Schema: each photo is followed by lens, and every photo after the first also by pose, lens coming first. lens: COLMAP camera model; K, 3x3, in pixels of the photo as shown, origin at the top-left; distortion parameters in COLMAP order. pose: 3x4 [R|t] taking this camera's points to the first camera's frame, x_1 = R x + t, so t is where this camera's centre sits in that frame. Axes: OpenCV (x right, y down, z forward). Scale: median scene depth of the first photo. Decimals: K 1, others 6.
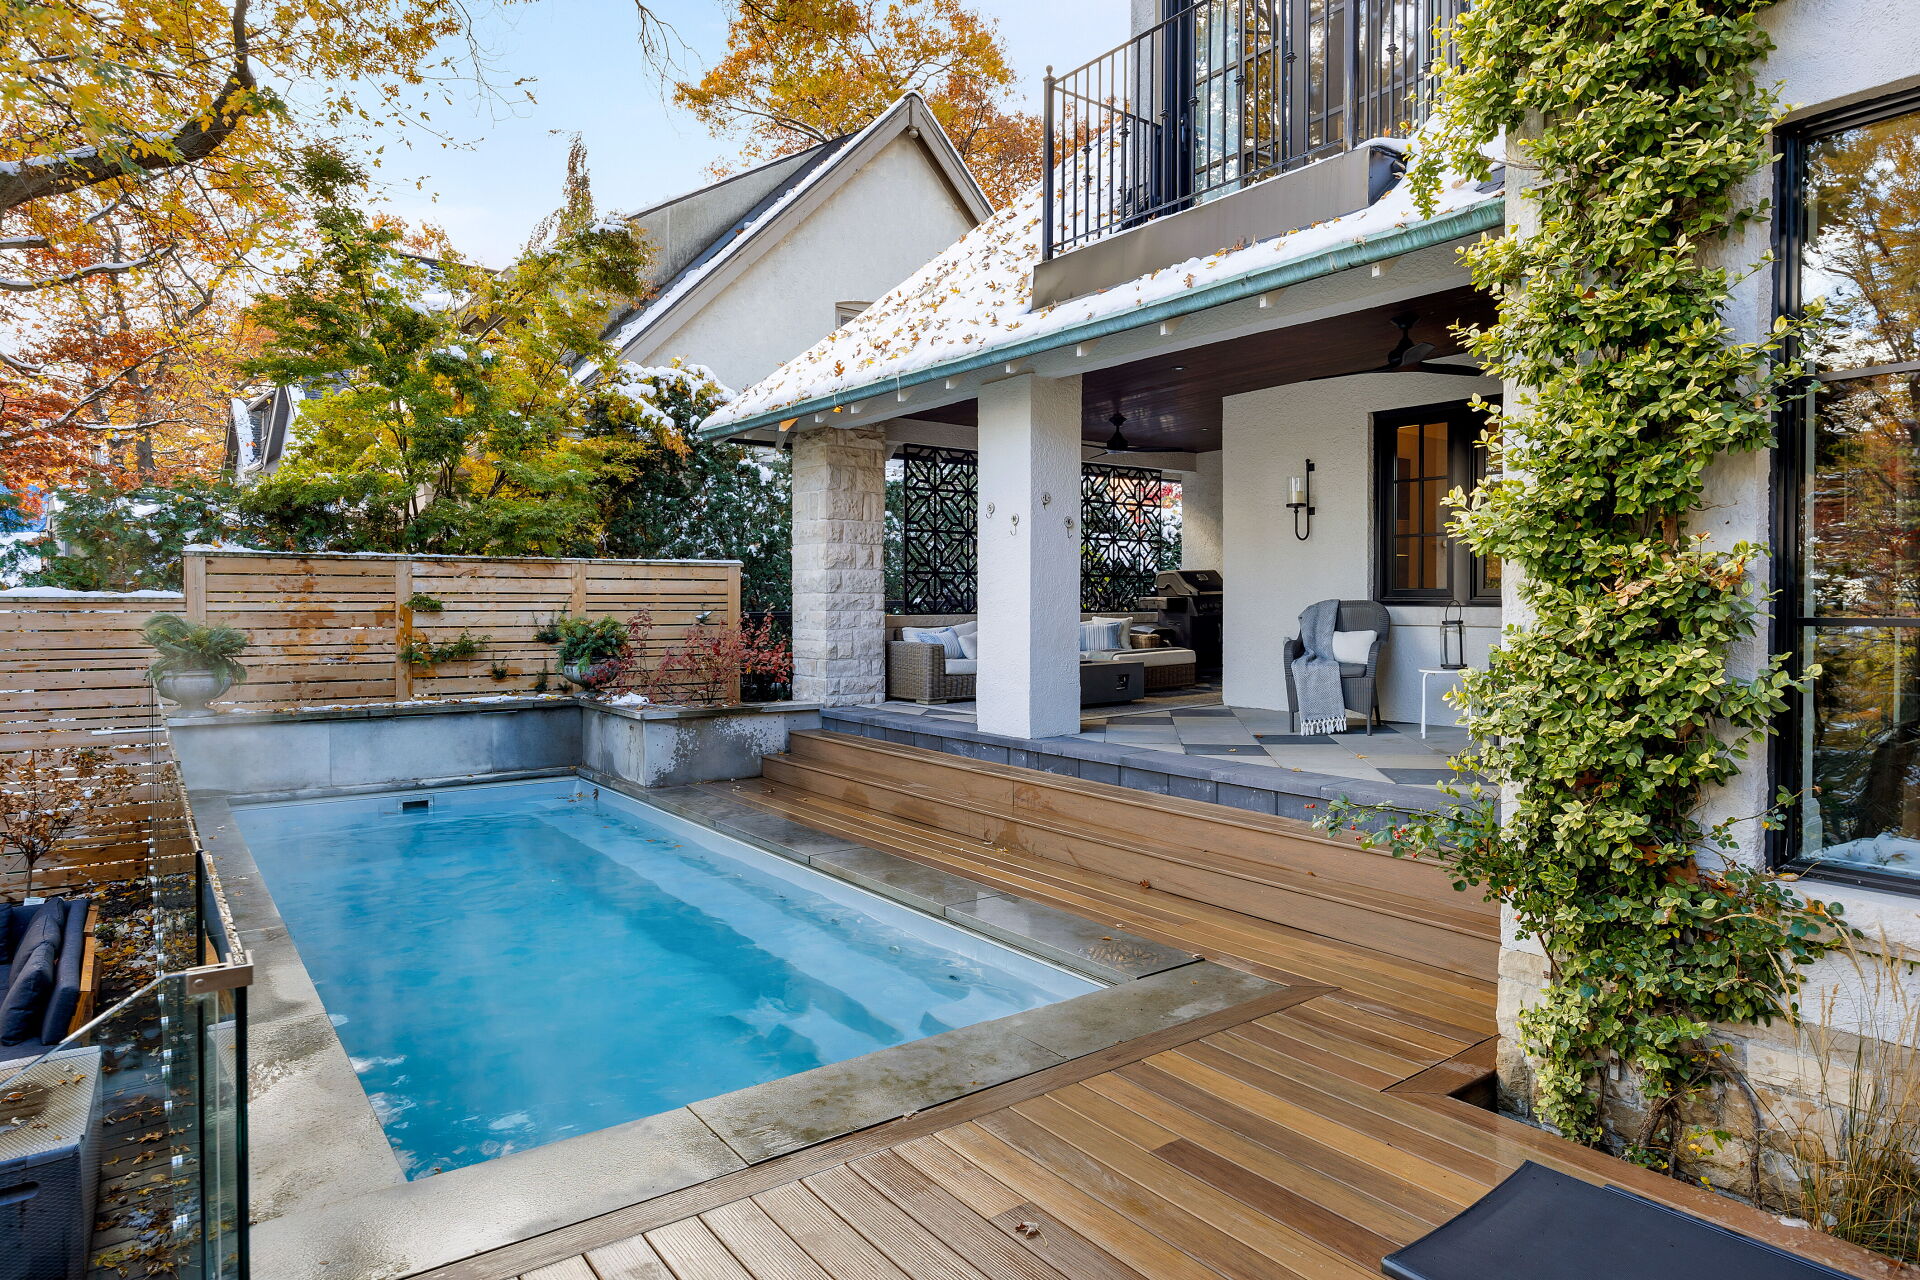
lens RADIAL K [[1122.0, 0, 955.0], [0, 1122.0, 611.1], [0, 0, 1]] dist [-0.004690, -0.001920]
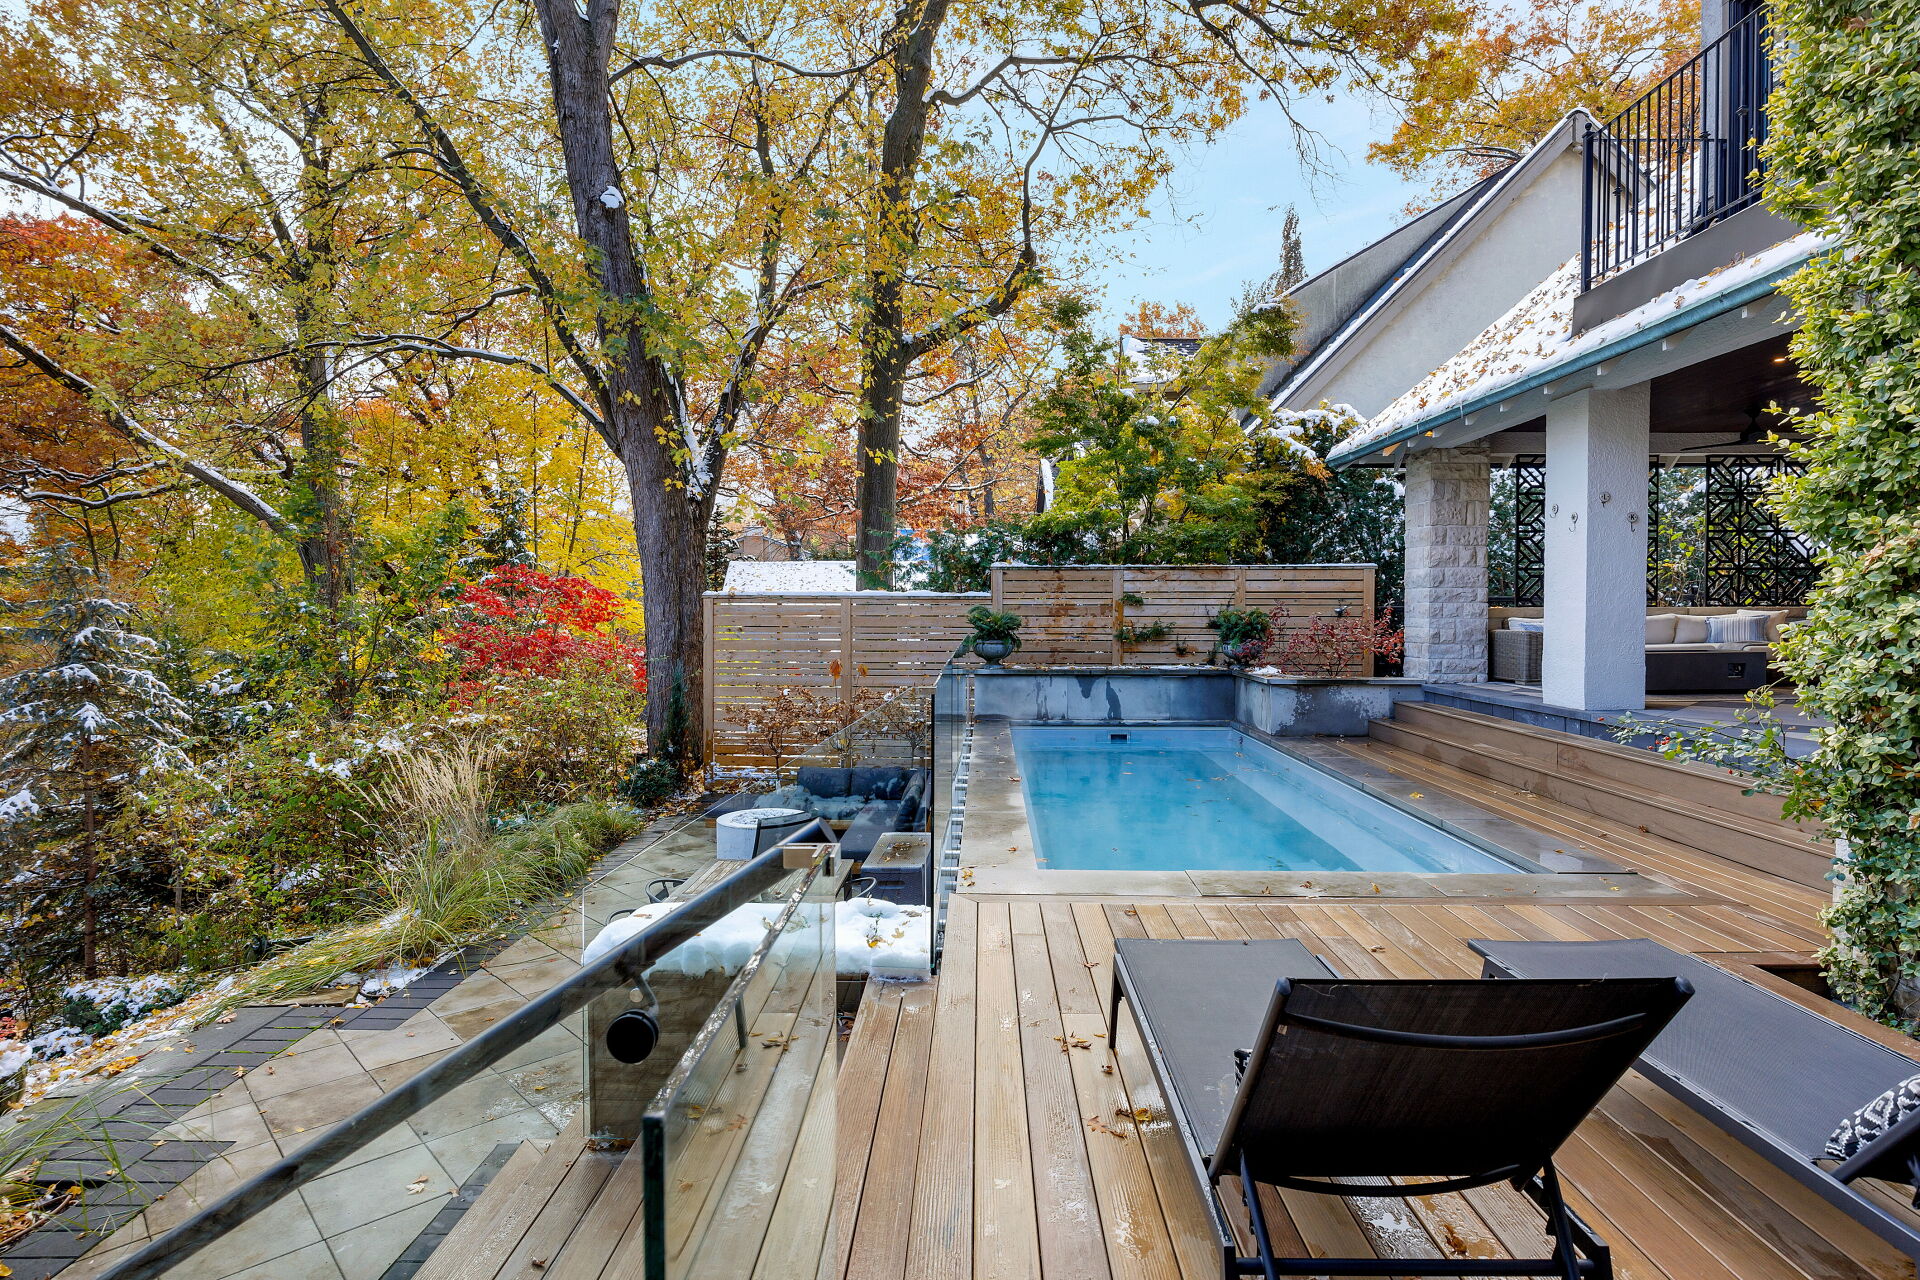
lens RADIAL K [[1014.8, 0, 965.5], [0, 1014.8, 627.2], [0, 0, 1]] dist [-0.001221, -0.000479]
pose [[0.791296, 0.009304, -0.611363, 0.152796], [-0.004402, 0.999945, 0.009520, 0.017546], [0.611418, -0.004842, 0.791293, -0.152316]]
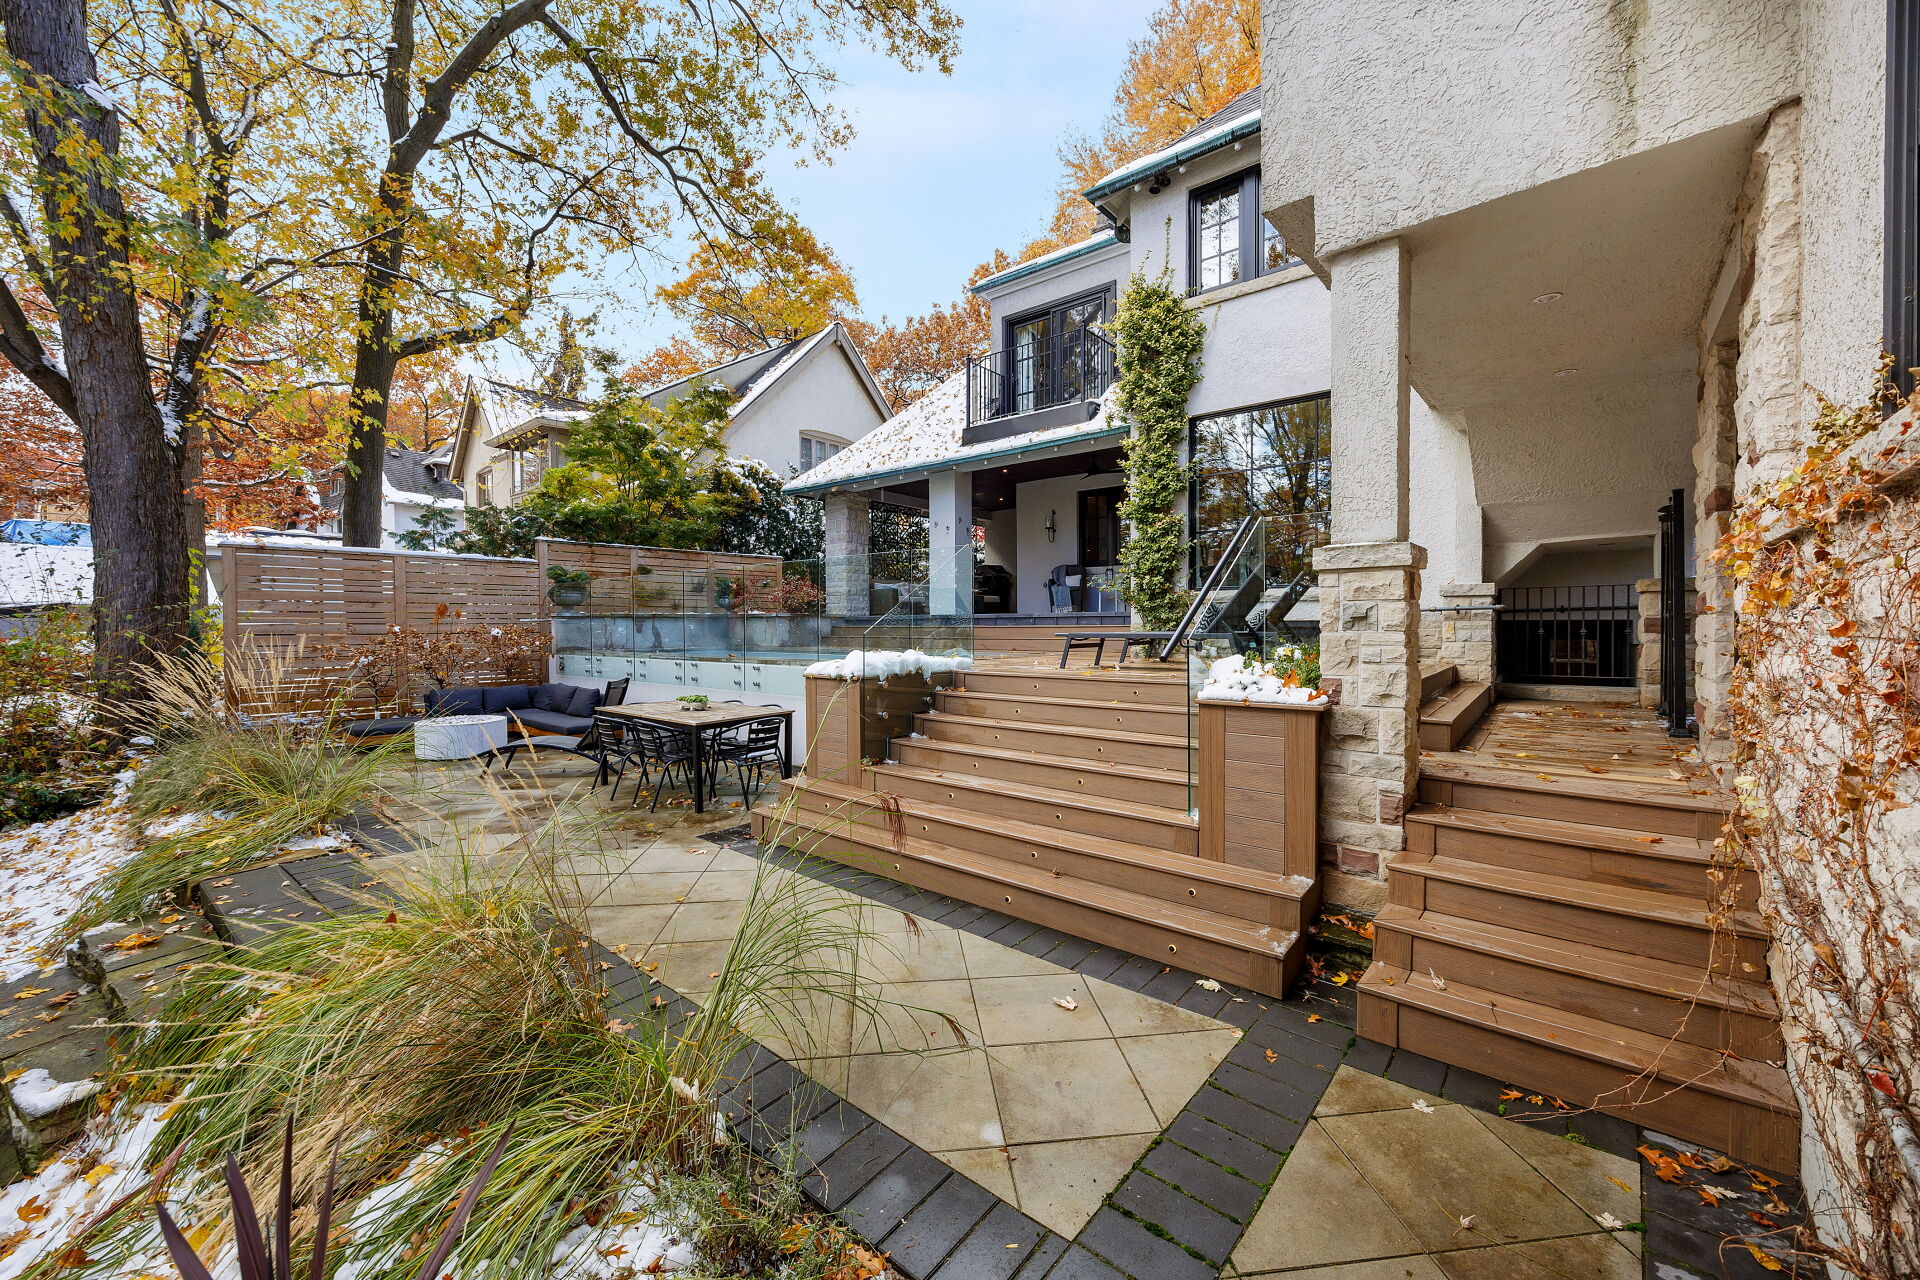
lens RADIAL K [[748.6, 0, 963.2], [0, 748.6, 635.5], [0, 0, 1]] dist [-0.003257, -0.000161]
pose [[0.968464, -0.010839, 0.248919, -0.259155], [0.010468, 0.999941, 0.002813, 0.120254], [-0.248935, -0.000119, 0.968520, -0.489430]]
